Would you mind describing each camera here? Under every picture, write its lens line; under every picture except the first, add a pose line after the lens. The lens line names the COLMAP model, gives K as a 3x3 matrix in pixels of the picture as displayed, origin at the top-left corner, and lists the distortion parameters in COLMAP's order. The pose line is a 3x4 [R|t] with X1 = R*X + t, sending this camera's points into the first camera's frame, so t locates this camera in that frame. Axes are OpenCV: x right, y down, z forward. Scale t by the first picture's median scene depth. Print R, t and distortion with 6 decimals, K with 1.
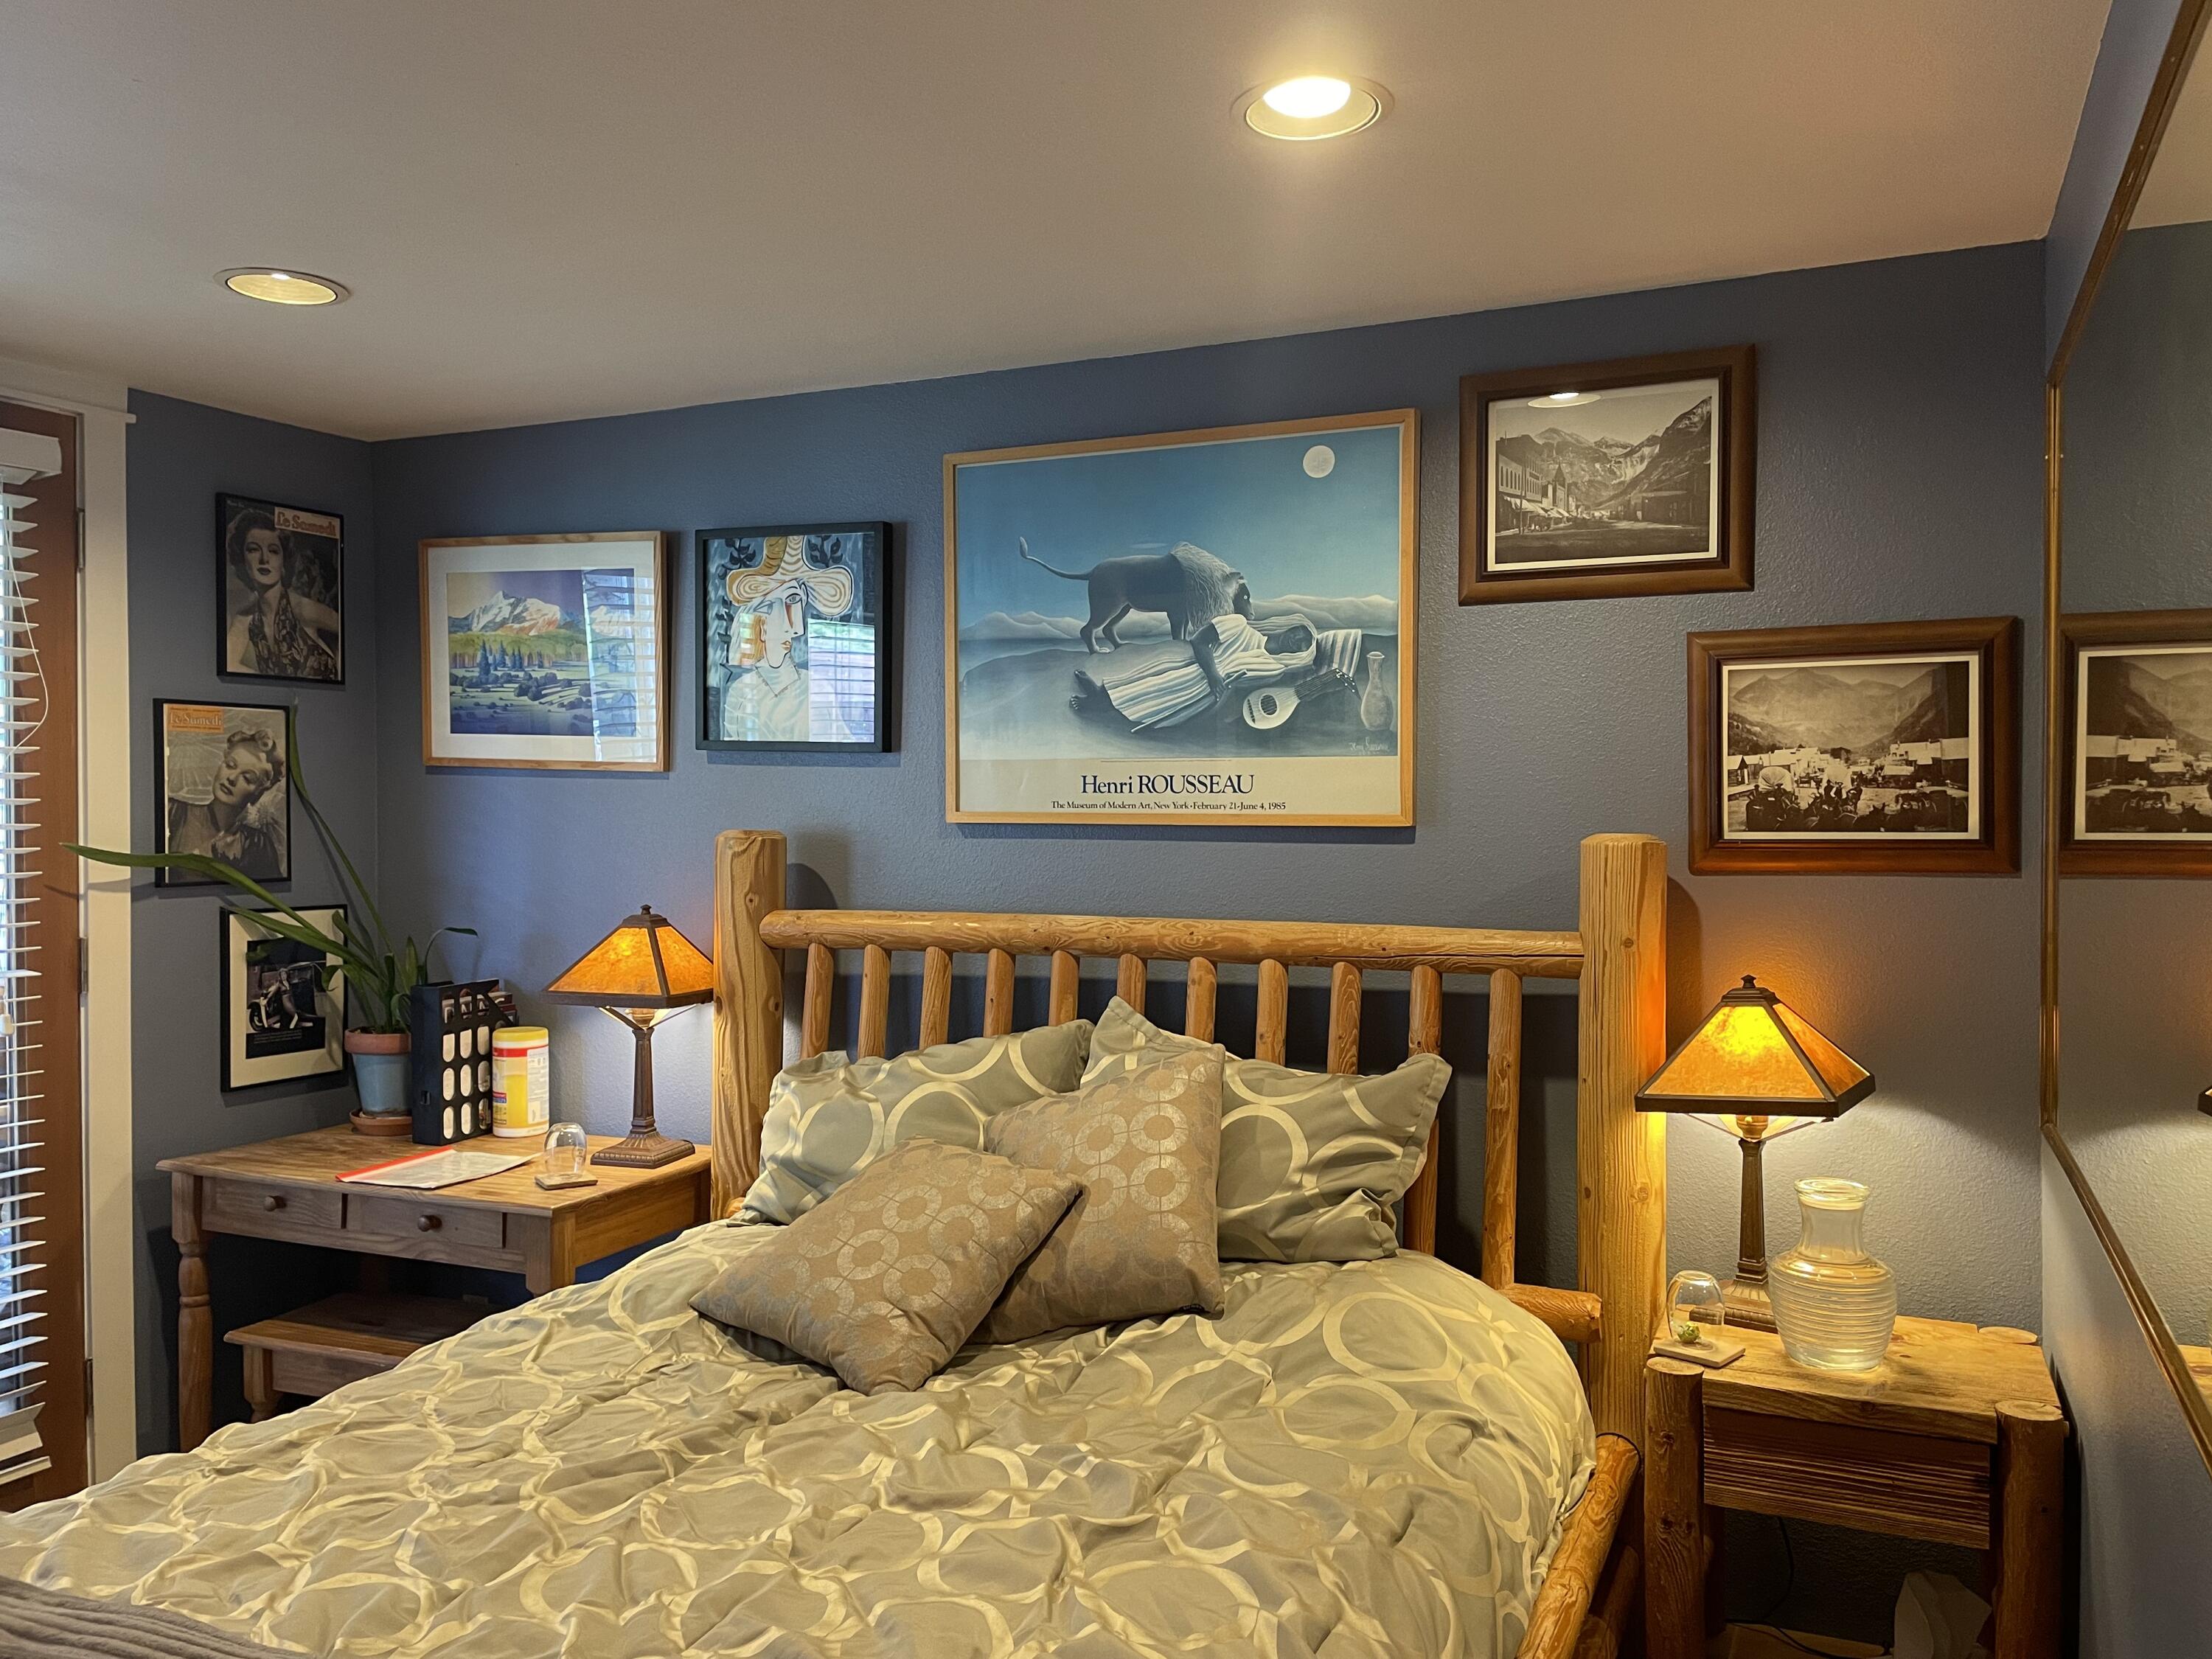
lens RADIAL K [[1678.1, 0, 1106.0], [0, 1678.1, 829.5], [0, 0, 1]] dist [0.087469, -0.116131]
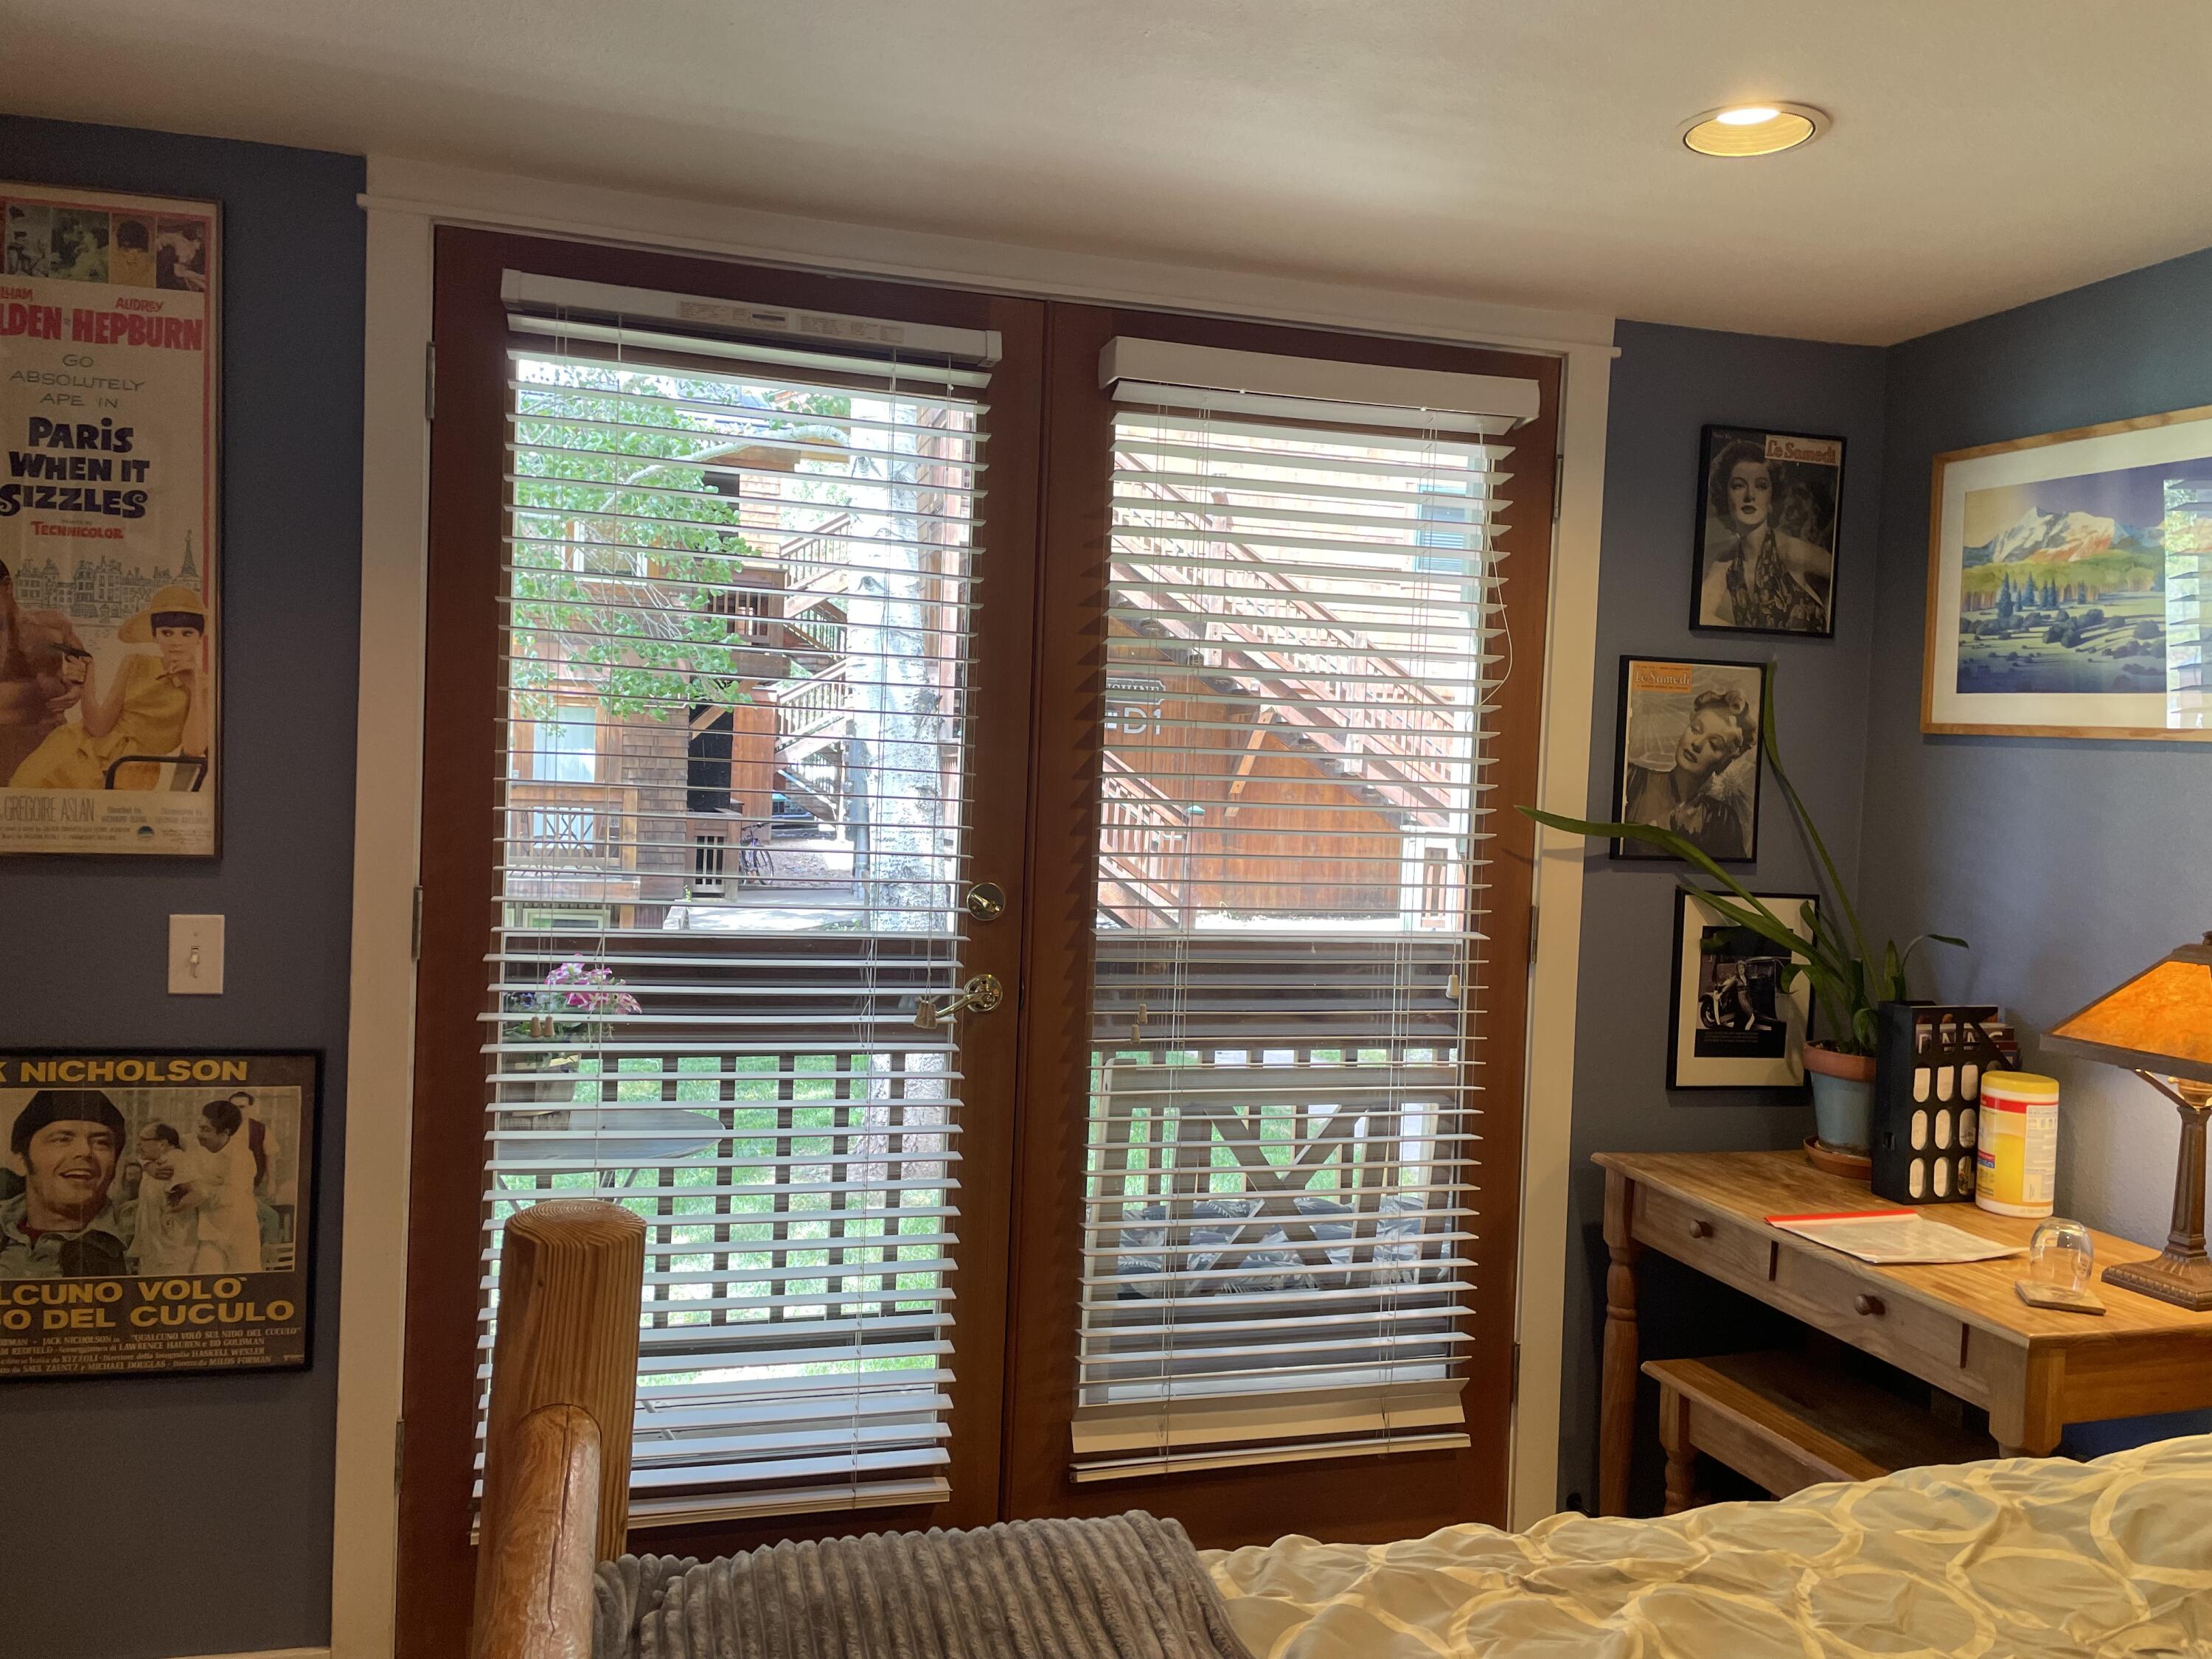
lens RADIAL K [[1678.1, 0, 1106.0], [0, 1678.1, 829.5], [0, 0, 1]] dist [0.087469, -0.116131]
pose [[0.647345, 0.054552, -0.760242, -0.033248], [-0.051013, 0.998300, 0.028197, 0.005782], [0.760488, 0.020529, 0.649027, 0.183860]]
